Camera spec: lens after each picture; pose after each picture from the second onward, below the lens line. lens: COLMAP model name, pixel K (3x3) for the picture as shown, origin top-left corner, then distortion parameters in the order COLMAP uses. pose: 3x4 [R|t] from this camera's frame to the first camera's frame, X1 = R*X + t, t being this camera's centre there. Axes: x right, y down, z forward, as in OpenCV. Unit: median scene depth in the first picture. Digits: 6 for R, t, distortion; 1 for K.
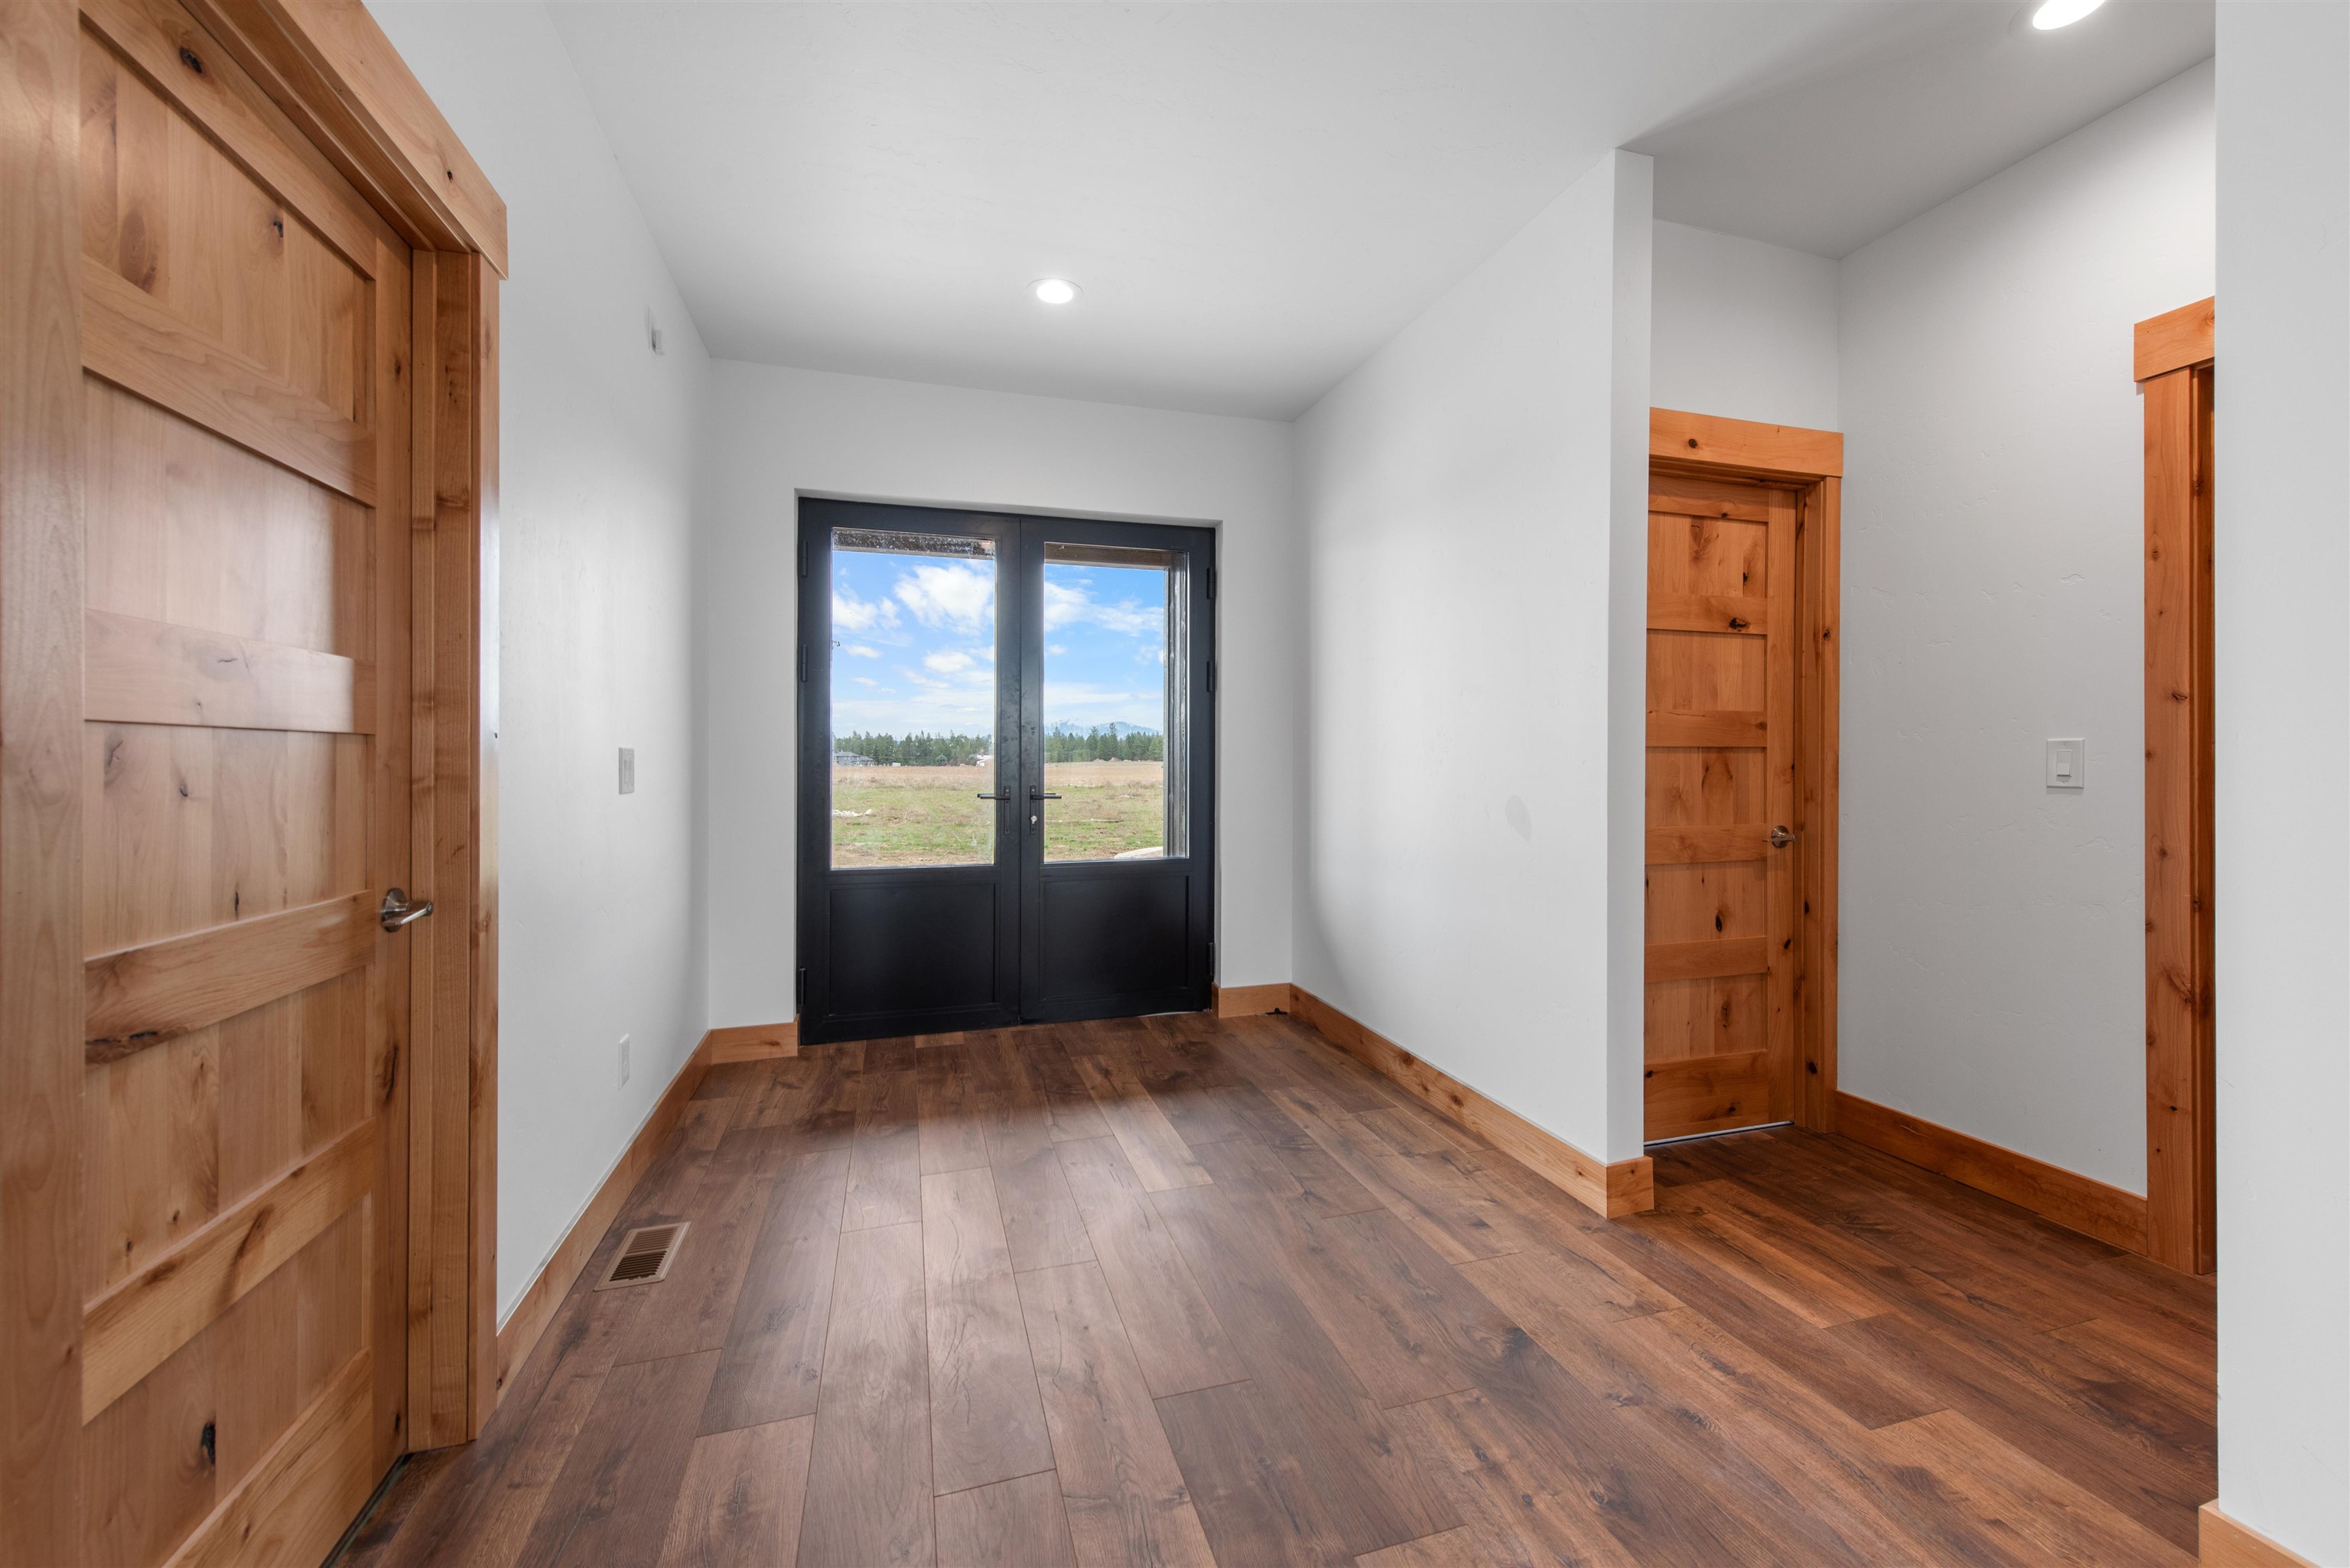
lens RADIAL K [[943.9, 0, 1161.7], [0, 943.9, 762.1], [0, 0, 1]] dist [0.009506, -0.002416]
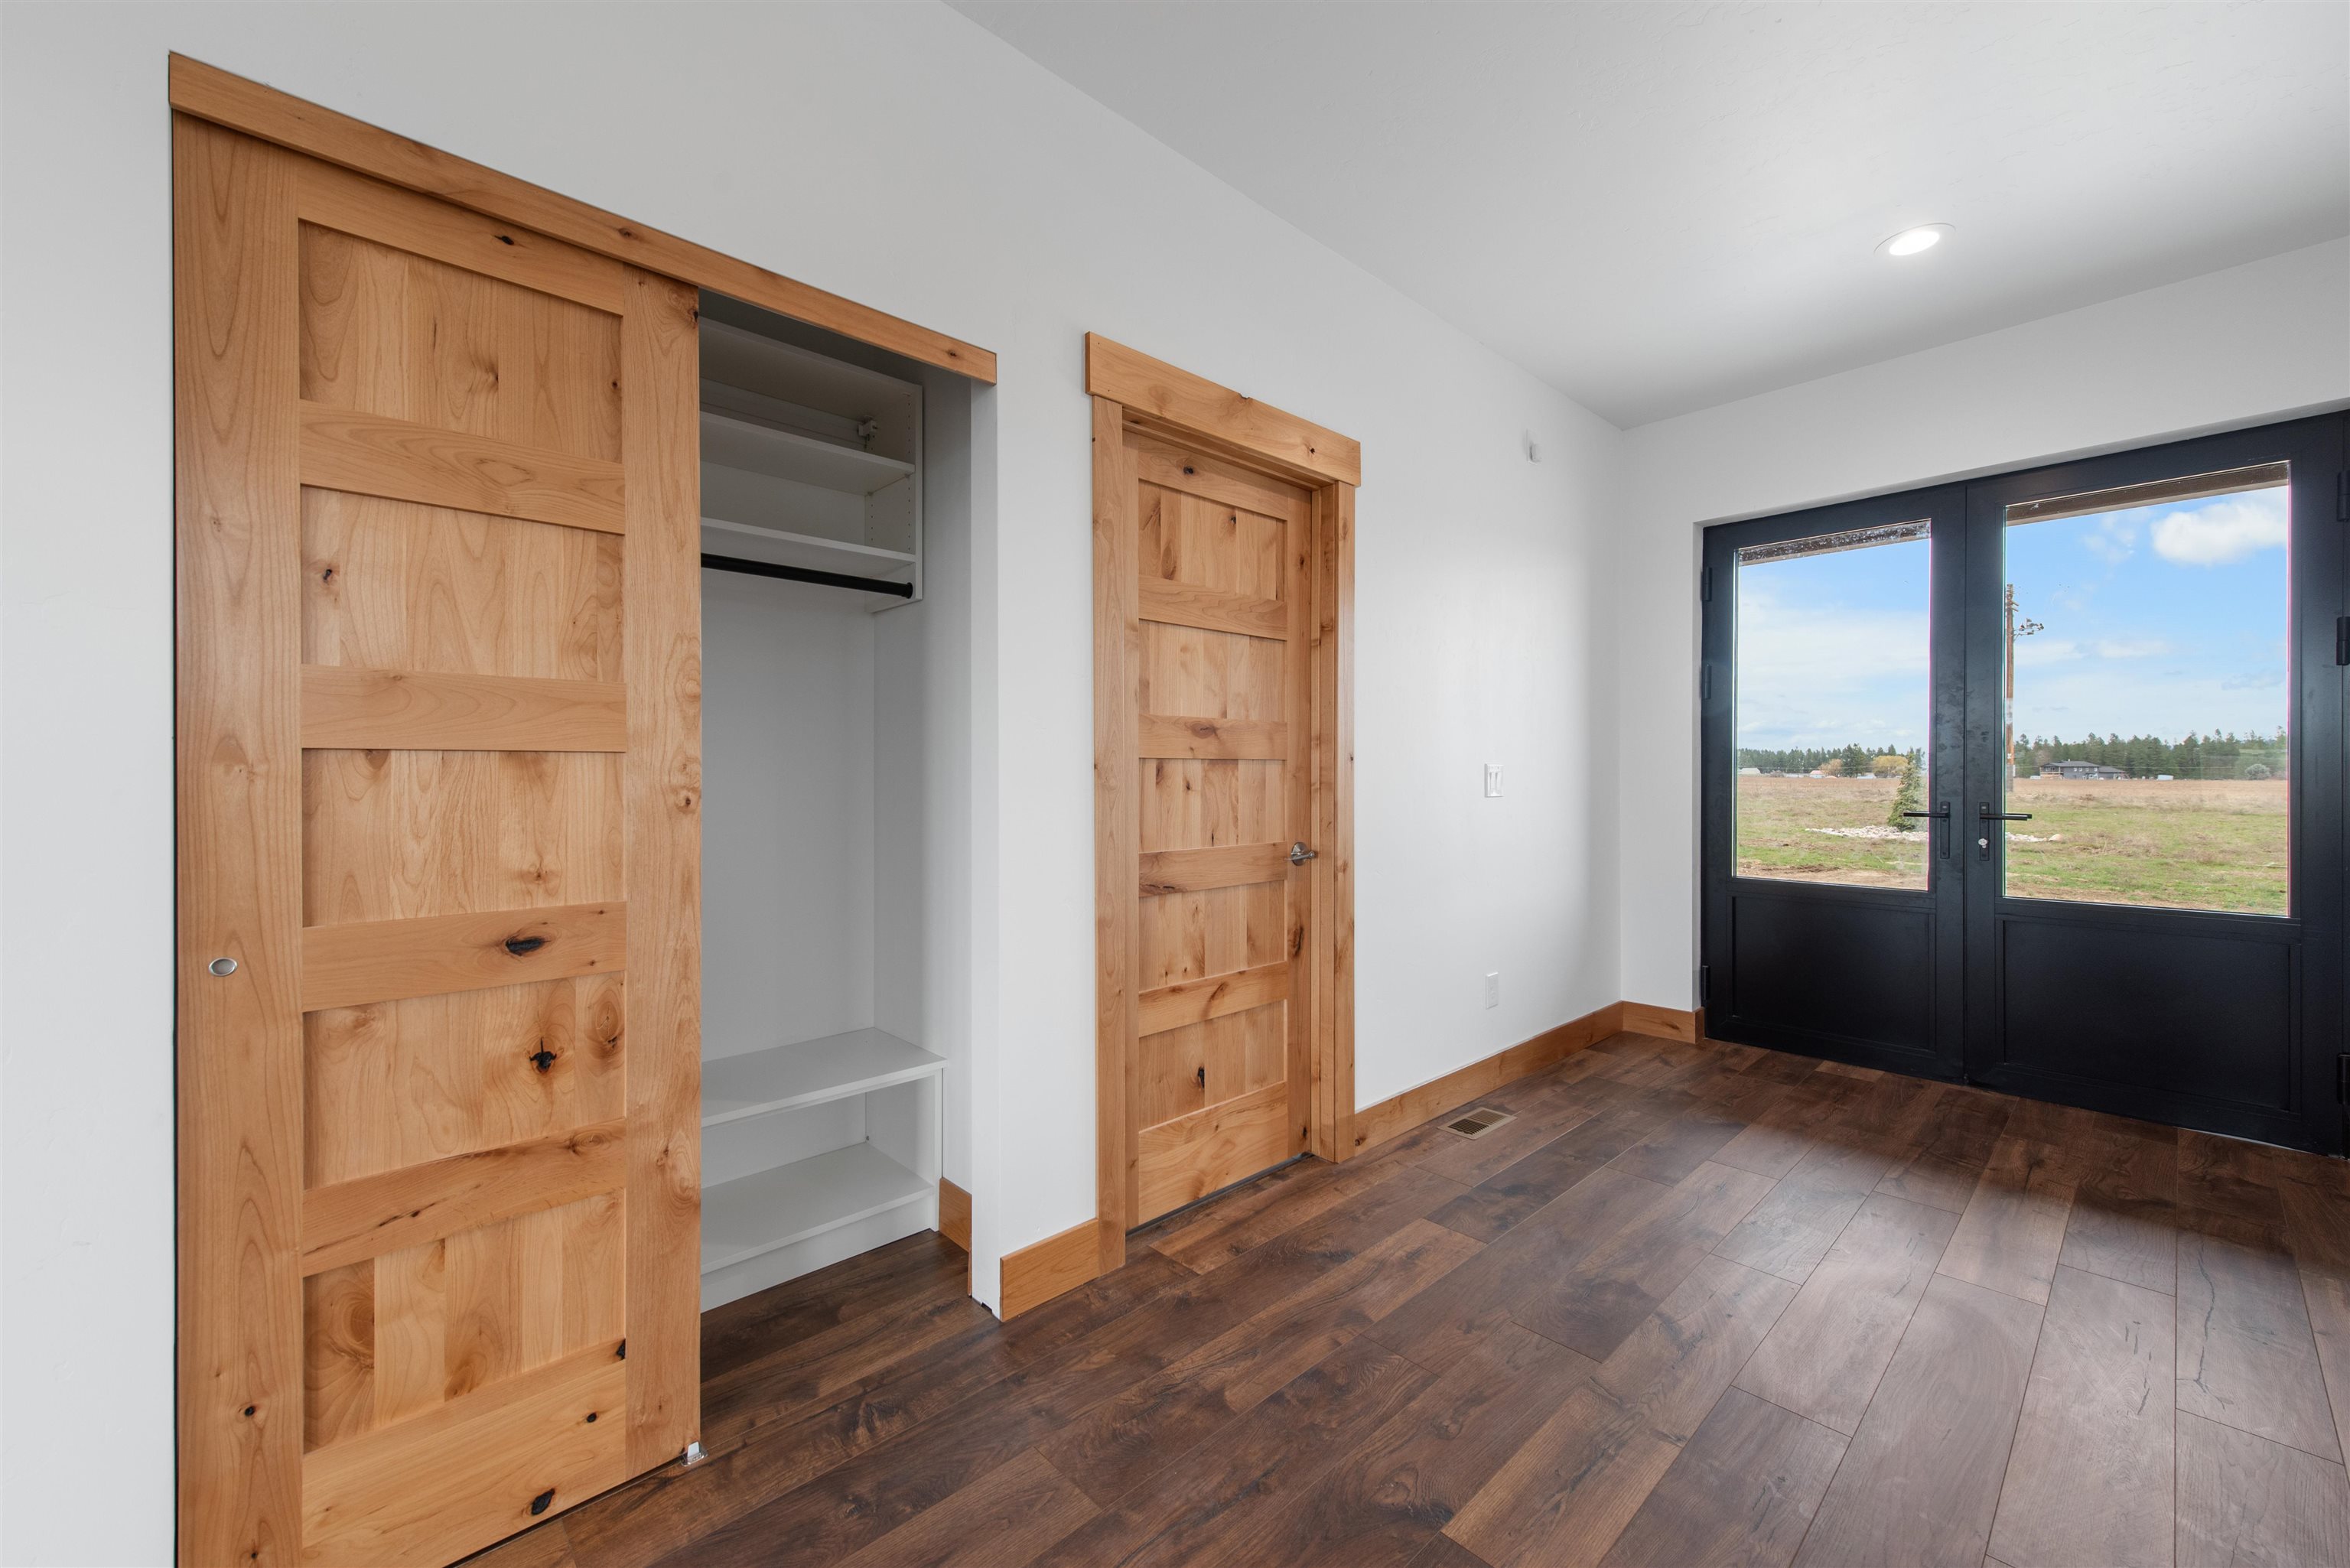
lens RADIAL K [[943.9, 0, 1183.1], [0, 943.9, 777.1], [0, 0, 1]] dist [0.009506, -0.002416]
pose [[0.421453, 0.004039, -0.906841, 0.400977], [-0.000347, 0.999991, 0.004292, -0.001186], [0.906850, -0.001495, 0.421451, 0.007517]]
